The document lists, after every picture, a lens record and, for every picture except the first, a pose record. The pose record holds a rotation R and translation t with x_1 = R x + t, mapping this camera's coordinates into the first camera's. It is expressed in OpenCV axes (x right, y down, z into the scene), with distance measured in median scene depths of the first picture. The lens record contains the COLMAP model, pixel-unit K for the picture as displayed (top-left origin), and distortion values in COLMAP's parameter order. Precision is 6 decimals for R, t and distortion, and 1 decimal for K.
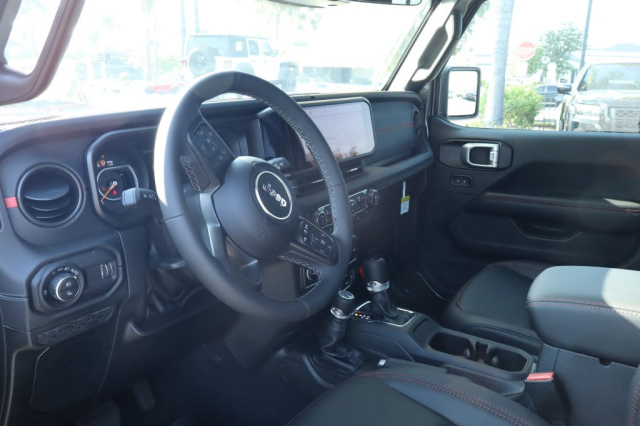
lens RADIAL K [[538.5, 0, 320.0], [0, 538.5, 213.0], [0, 0, 1]] dist [-0.009268, 0.005306]
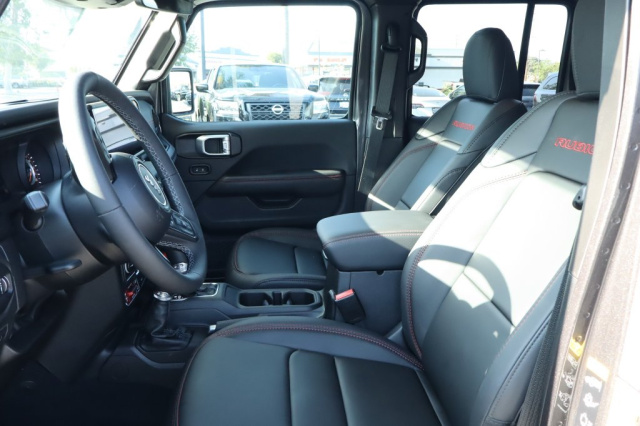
lens RADIAL K [[538.5, 0, 320.0], [0, 538.5, 213.0], [0, 0, 1]] dist [-0.009268, 0.005306]
pose [[0.781470, -0.153072, 0.604875, -0.246849], [0.153156, 0.986840, 0.051863, 0.009580], [-0.604854, 0.052111, 0.794630, -0.038592]]
